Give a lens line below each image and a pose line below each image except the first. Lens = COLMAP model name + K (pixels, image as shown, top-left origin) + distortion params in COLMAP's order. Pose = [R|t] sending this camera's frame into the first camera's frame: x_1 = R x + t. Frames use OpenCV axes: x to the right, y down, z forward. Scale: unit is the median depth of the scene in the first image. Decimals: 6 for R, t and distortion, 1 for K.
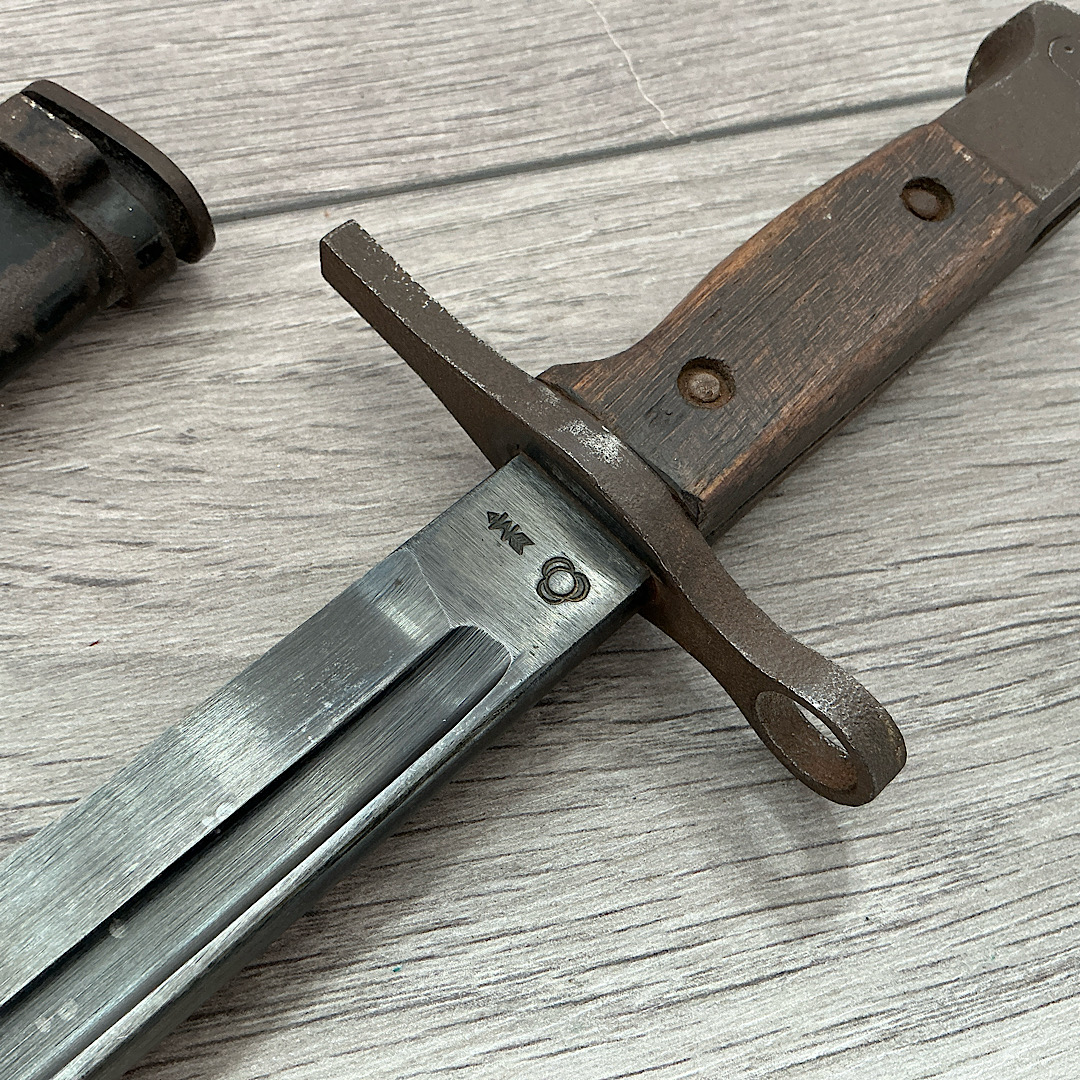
lens RADIAL K [[1202.4, 0, 537.0], [0, 1202.4, 536.8], [0, 0, 1]] dist [0.148752, -0.344678]
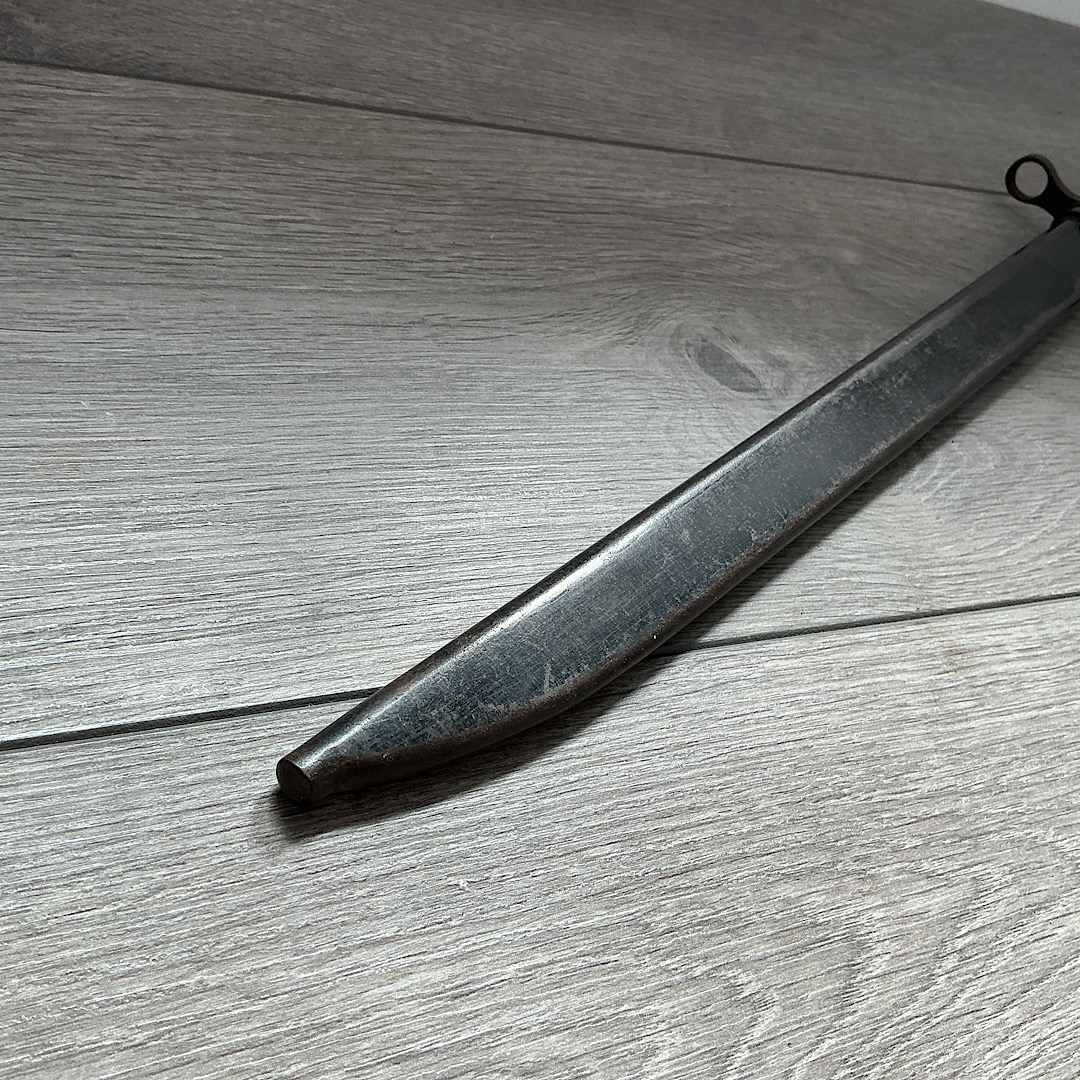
lens RADIAL K [[1202.4, 0, 537.0], [0, 1202.4, 536.8], [0, 0, 1]] dist [0.148752, -0.344678]
pose [[0.964046, 0.111064, 0.241414, -1.790993], [-0.043657, 0.962322, -0.268387, 1.354074], [-0.262126, 0.248198, 0.932571, -1.211621]]
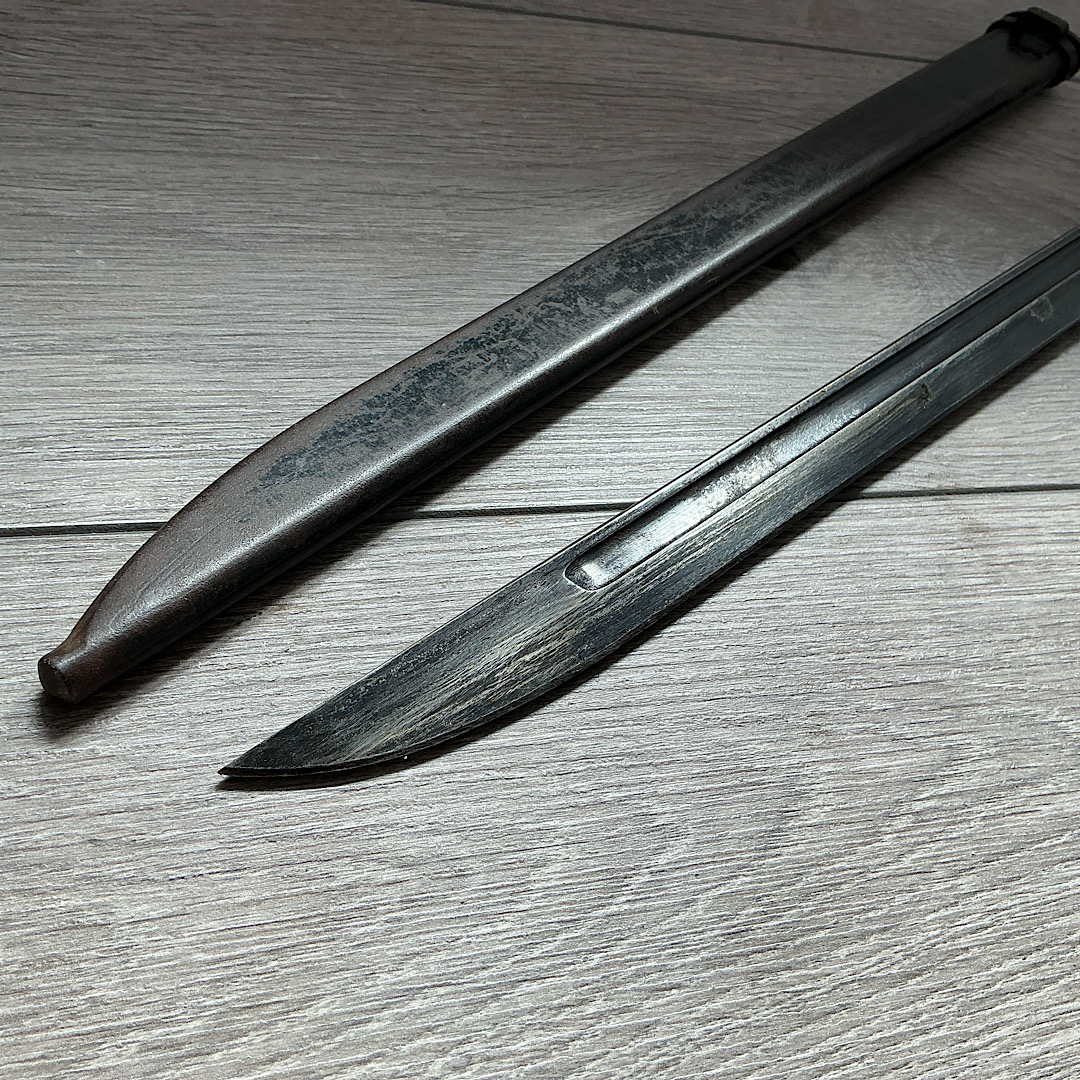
lens RADIAL K [[1202.4, 0, 537.0], [0, 1202.4, 536.8], [0, 0, 1]] dist [0.148752, -0.344678]
pose [[0.988693, 0.130274, 0.074267, -1.471172], [-0.108888, 0.964207, -0.241760, 1.494410], [-0.103103, 0.230939, 0.967490, -1.230509]]
